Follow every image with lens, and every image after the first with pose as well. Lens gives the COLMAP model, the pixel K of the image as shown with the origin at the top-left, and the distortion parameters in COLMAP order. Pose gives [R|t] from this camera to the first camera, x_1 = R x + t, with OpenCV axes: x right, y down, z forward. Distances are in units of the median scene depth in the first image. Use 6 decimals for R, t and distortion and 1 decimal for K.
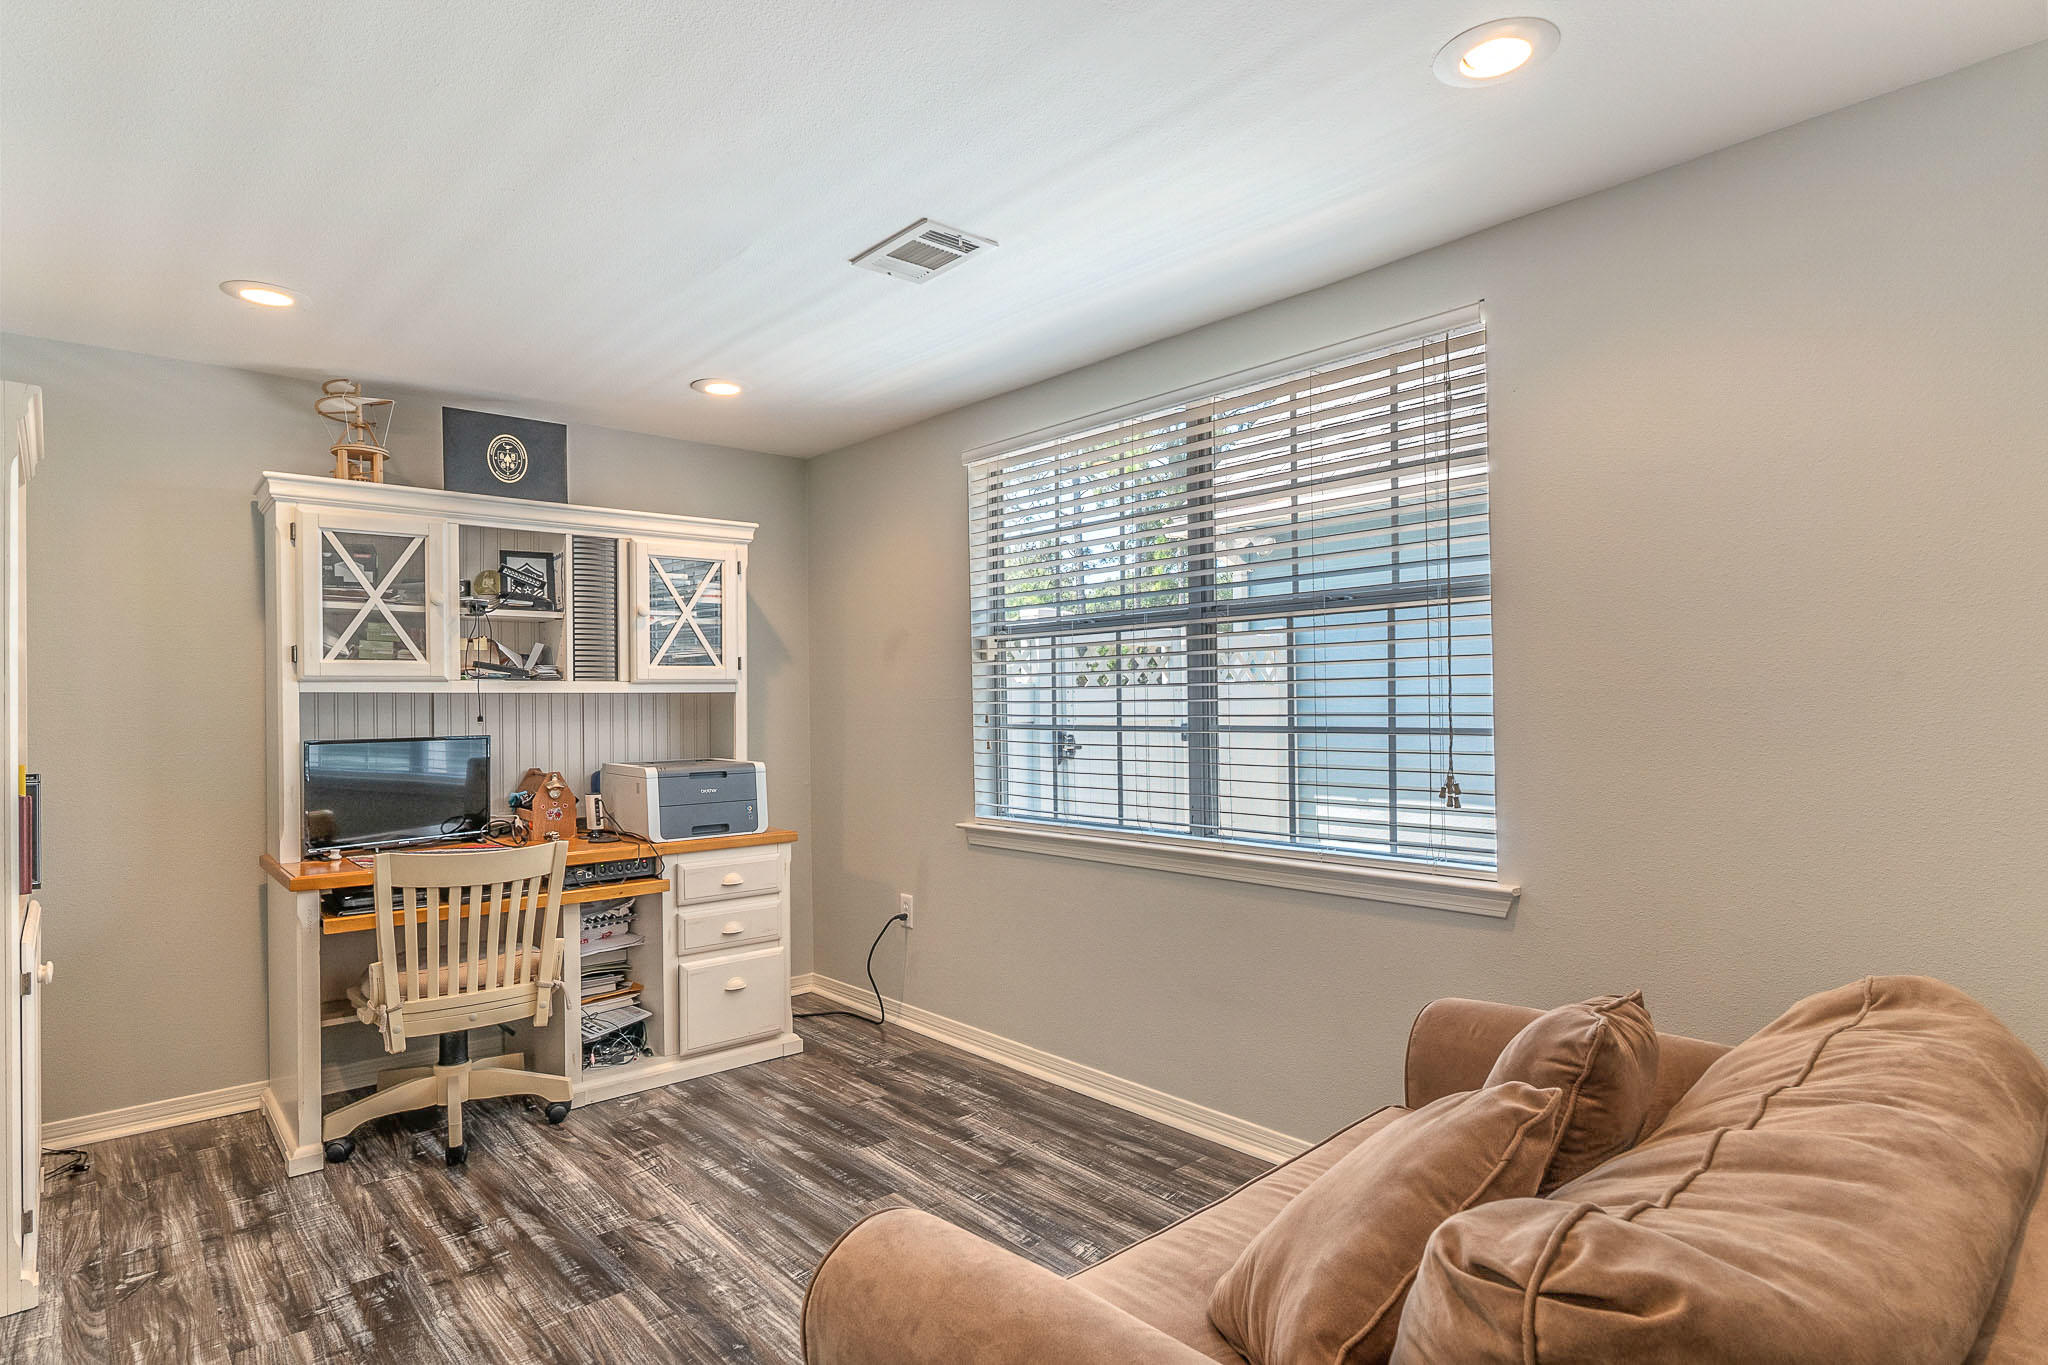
lens RADIAL K [[1069.0, 0, 1028.9], [0, 1069.0, 693.1], [0, 0, 1]] dist [0.000683, -0.000036]
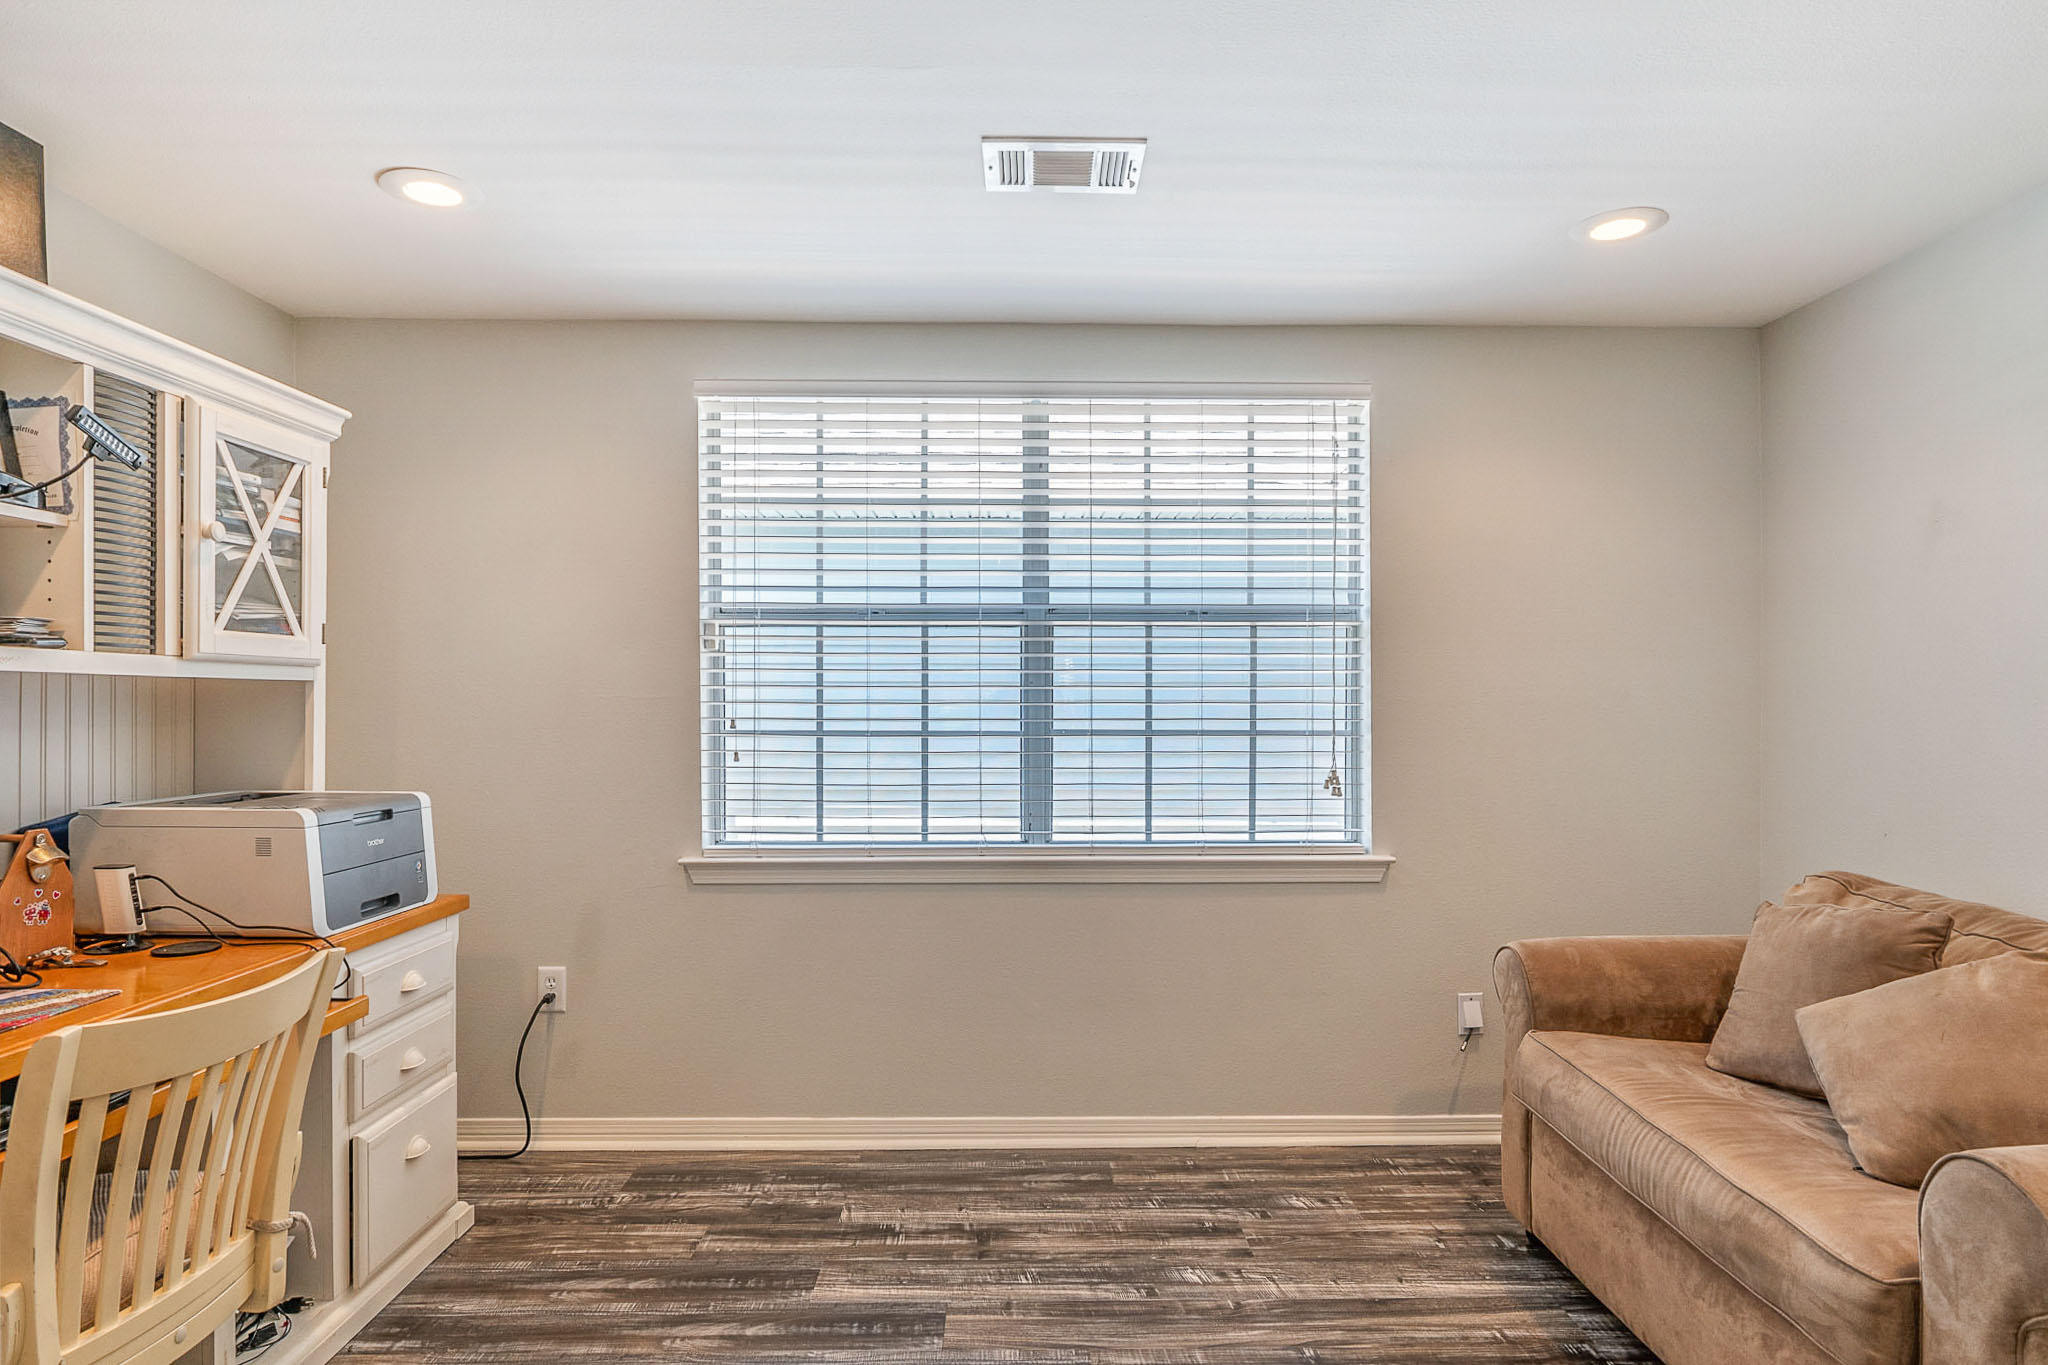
lens RADIAL K [[1086.8, 0, 1015.6], [0, 1086.8, 697.7], [0, 0, 1]] dist [0.000018, -0.000350]
pose [[0.662654, 0.016258, 0.748749, -0.553506], [-0.015539, 0.999848, -0.007958, 0.008643], [-0.748765, -0.006361, 0.662805, 0.333165]]
